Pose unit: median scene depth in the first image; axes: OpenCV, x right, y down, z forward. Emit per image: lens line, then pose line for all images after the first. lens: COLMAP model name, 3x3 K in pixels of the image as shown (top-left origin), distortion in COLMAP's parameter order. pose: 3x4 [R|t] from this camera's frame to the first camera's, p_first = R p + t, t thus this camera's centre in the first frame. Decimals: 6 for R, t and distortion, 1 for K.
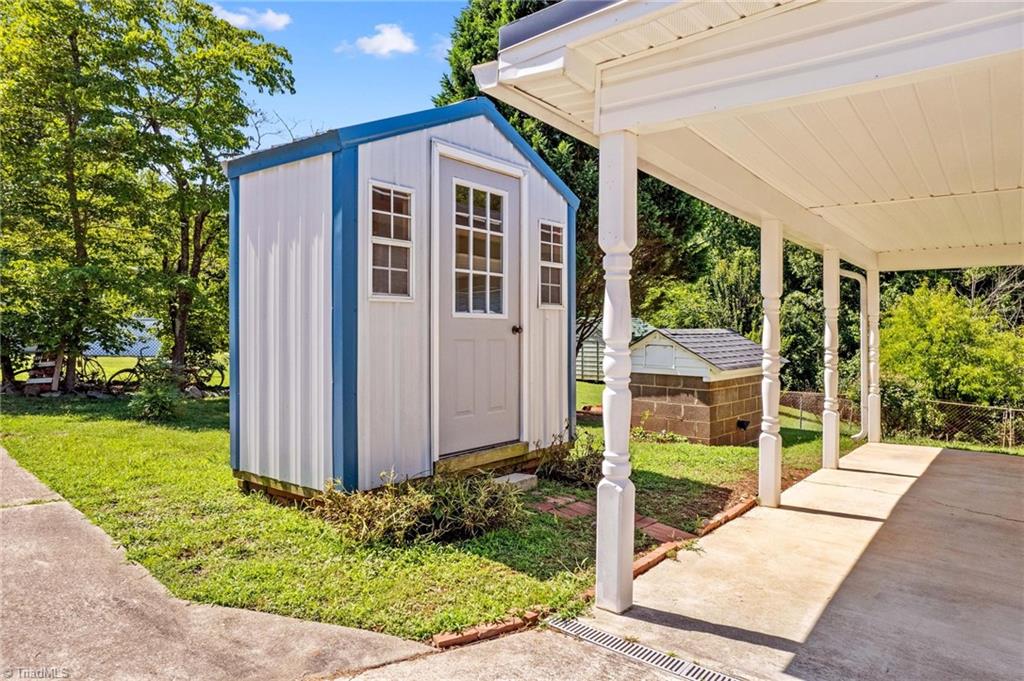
lens RADIAL K [[656.9, 0, 512.0], [0, 656.9, 340.5], [0, 0, 1]] dist [0.000426, 0.001491]
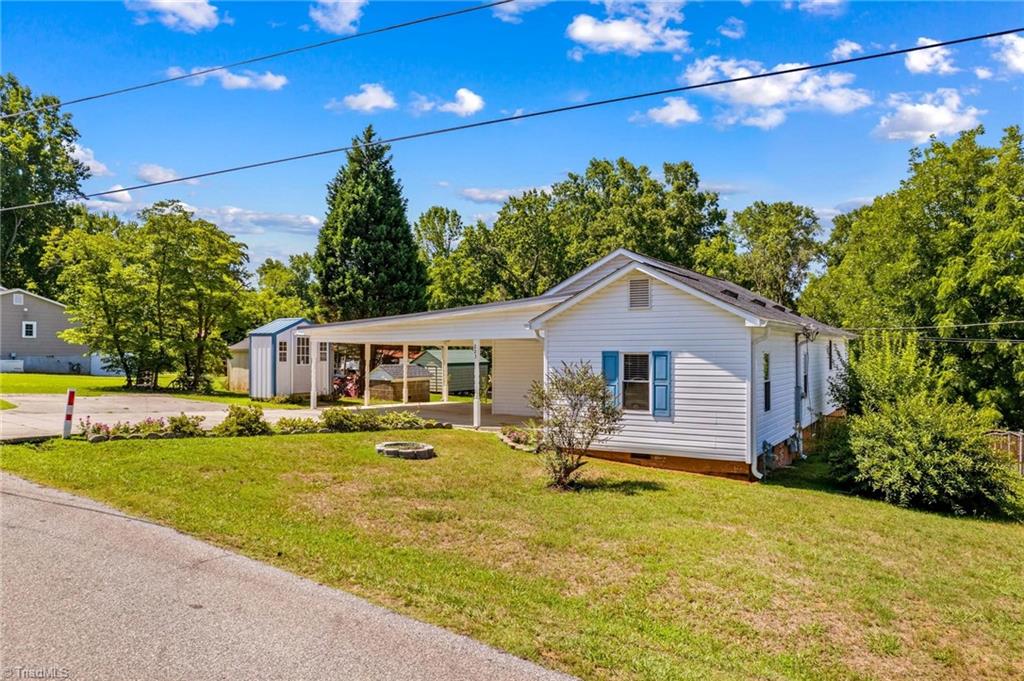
lens RADIAL K [[664.3, 0, 541.3], [0, 664.3, 355.4], [0, 0, 1]] dist [-0.060771, 0.001859]
pose [[0.989524, 0.000319, 0.144367, 1.058459], [0.000960, 0.999961, -0.008784, -0.066653], [-0.144365, 0.008830, 0.989485, -4.332869]]
